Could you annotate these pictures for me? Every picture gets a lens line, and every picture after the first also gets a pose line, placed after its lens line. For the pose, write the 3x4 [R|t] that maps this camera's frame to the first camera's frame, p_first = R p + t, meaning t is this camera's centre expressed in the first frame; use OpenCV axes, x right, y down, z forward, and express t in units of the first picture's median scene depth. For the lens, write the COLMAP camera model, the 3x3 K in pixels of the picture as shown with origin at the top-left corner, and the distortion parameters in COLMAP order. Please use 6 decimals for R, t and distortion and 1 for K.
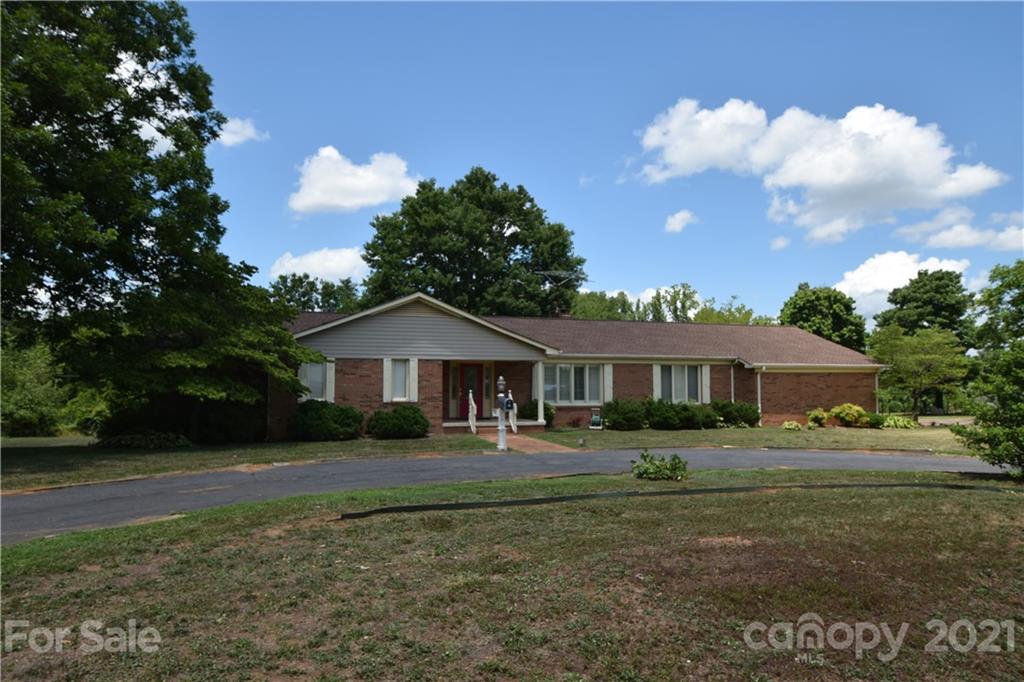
lens RADIAL K [[714.6, 0, 512.0], [0, 714.6, 341.0], [0, 0, 1]] dist [-0.002752, -0.001096]
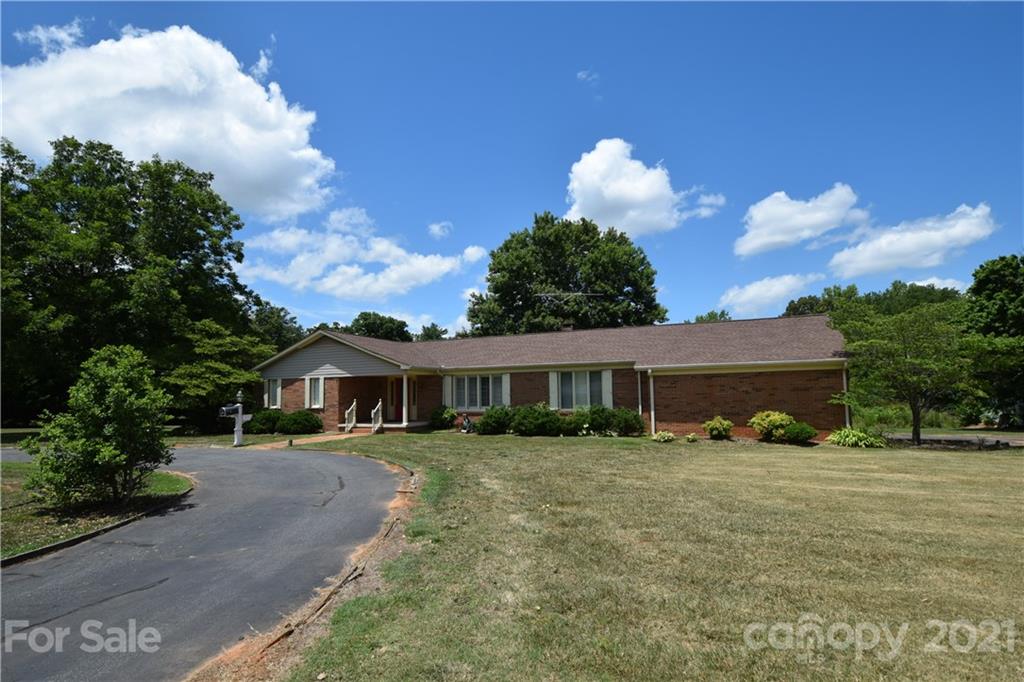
lens RADIAL K [[522.8, 0, 510.3], [0, 522.8, 348.9], [0, 0, 1]] dist [0.001737, -0.000082]
pose [[0.742885, -0.068963, -0.665857, 0.637511], [0.061641, 0.997501, -0.034541, 0.021325], [0.666575, -0.015384, 0.745279, 0.378899]]
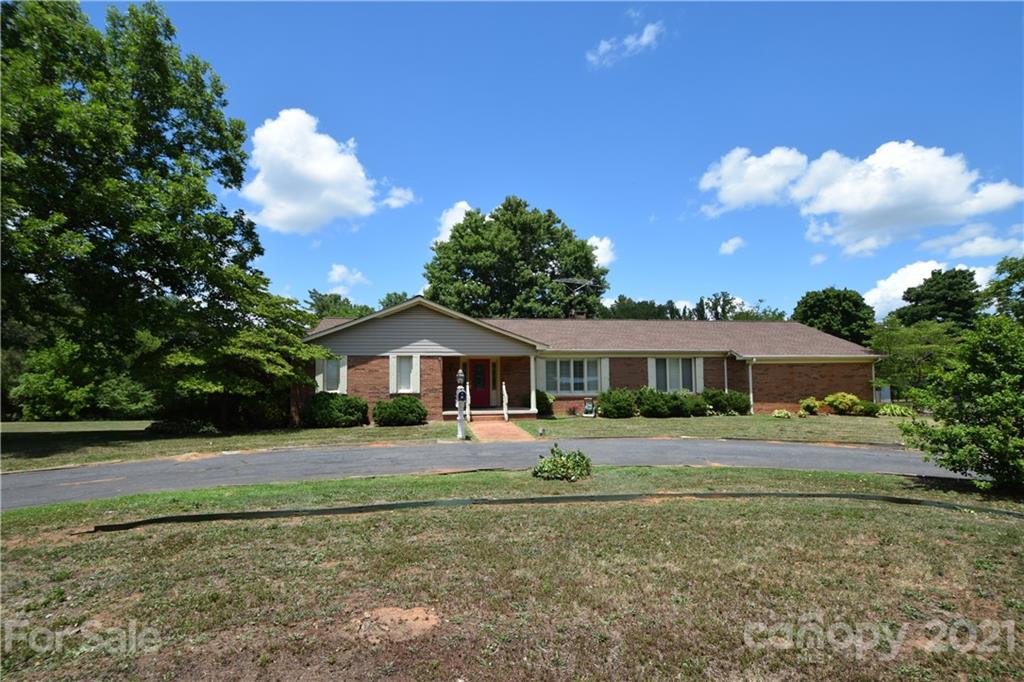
lens RADIAL K [[542.9, 0, 508.2], [0, 542.9, 337.2], [0, 0, 1]] dist [-0.002252, -0.000655]
pose [[0.986142, -0.020650, -0.164615, 0.118438], [0.018593, 0.999729, -0.014024, 0.008487], [0.164860, 0.010769, 0.986258, 0.130724]]
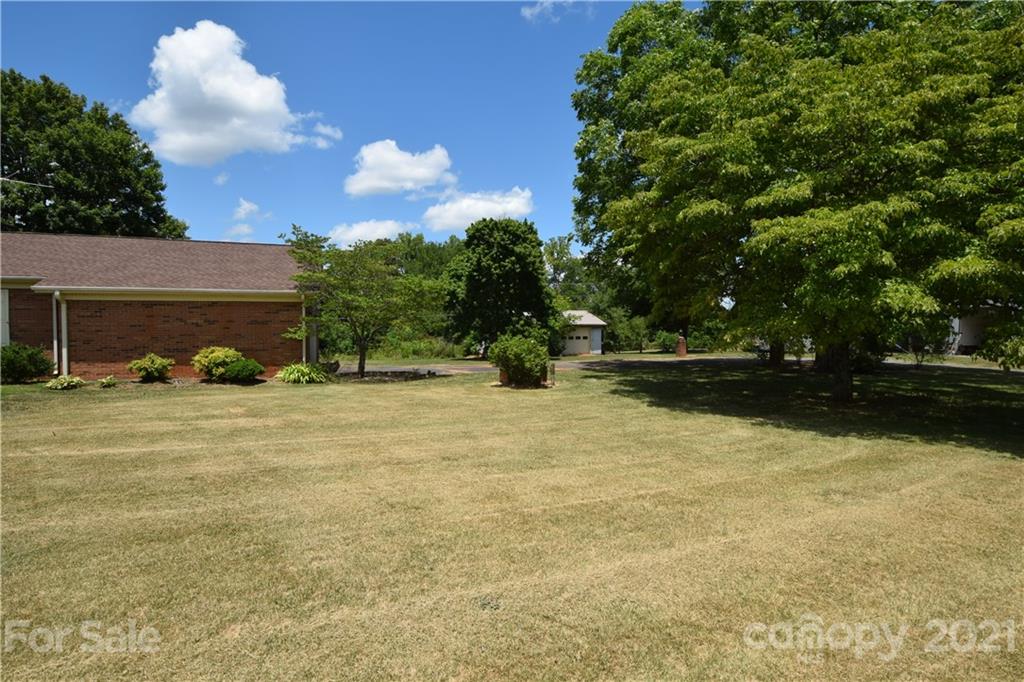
lens RADIAL K [[522.8, 0, 510.3], [0, 522.8, 348.9], [0, 0, 1]] dist [0.001737, -0.000082]
pose [[0.999988, 0.002780, -0.004074, 0.741626], [-0.002300, 0.993564, 0.113253, 0.032116], [0.004363, -0.113242, 0.993558, 0.500915]]
